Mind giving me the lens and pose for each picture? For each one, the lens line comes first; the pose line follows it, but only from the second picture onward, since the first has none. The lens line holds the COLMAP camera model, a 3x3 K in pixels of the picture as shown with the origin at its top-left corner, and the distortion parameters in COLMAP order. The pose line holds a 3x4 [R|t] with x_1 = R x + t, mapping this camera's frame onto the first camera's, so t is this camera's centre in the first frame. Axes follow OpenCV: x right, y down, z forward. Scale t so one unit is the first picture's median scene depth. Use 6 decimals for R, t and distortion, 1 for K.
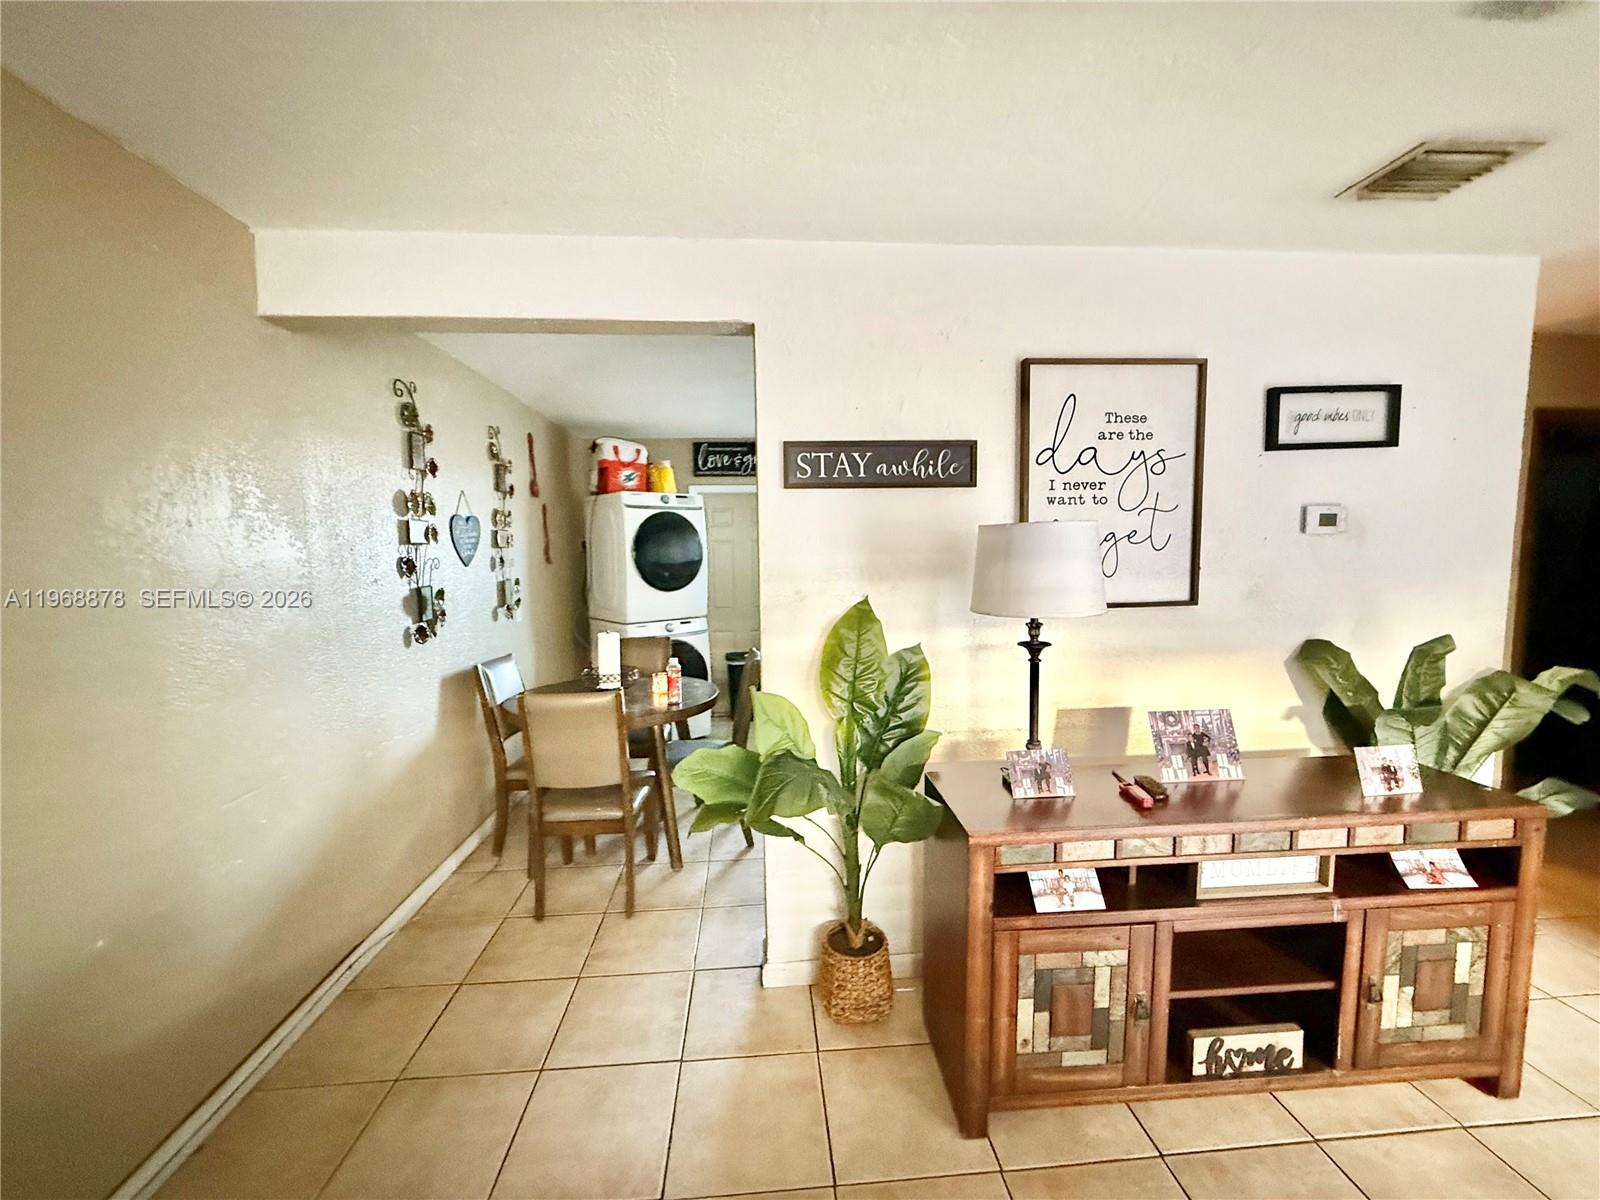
lens RADIAL K [[636.7, 0, 800.0], [0, 636.7, 600.0], [0, 0, 1]] dist [0.001694, 0.000380]
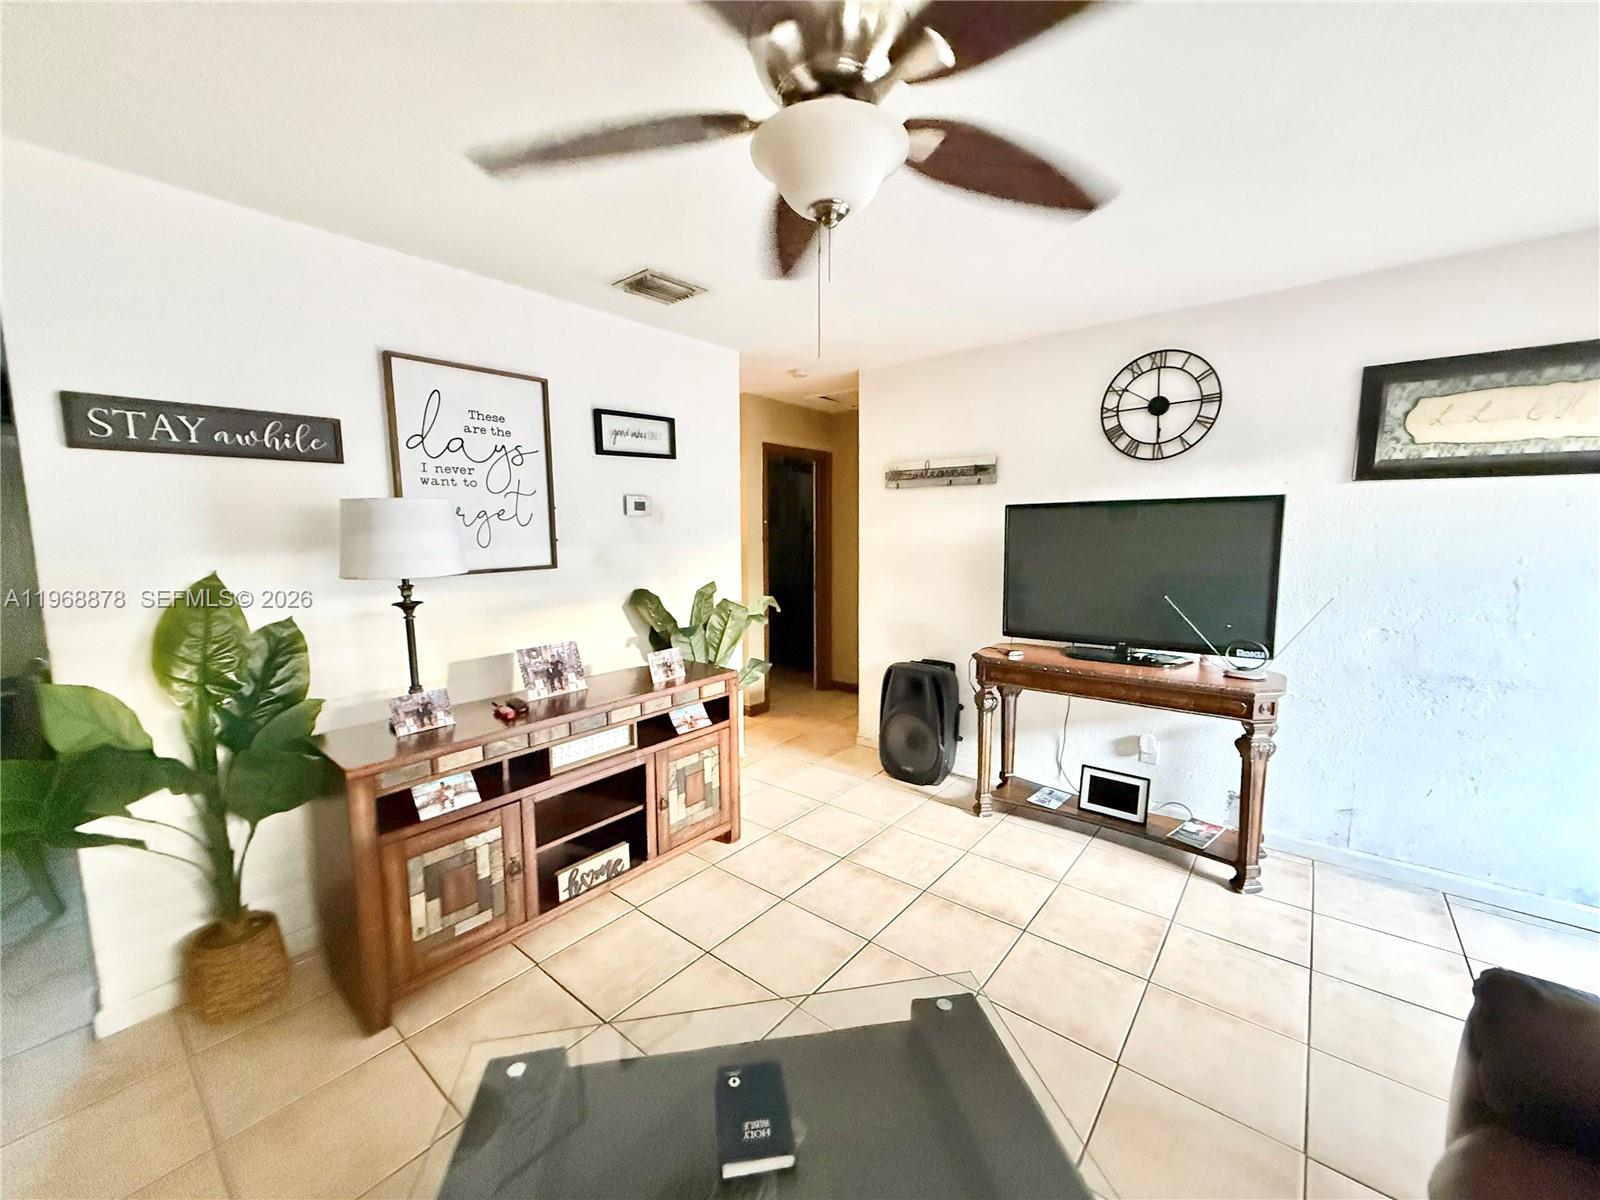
lens RADIAL K [[636.7, 0, 800.0], [0, 636.7, 600.0], [0, 0, 1]] dist [0.001694, 0.000380]
pose [[0.689352, -0.074557, 0.720580, 0.022494], [0.056874, 0.997190, 0.048768, 0.046144], [-0.722190, 0.007365, 0.691655, -0.324680]]
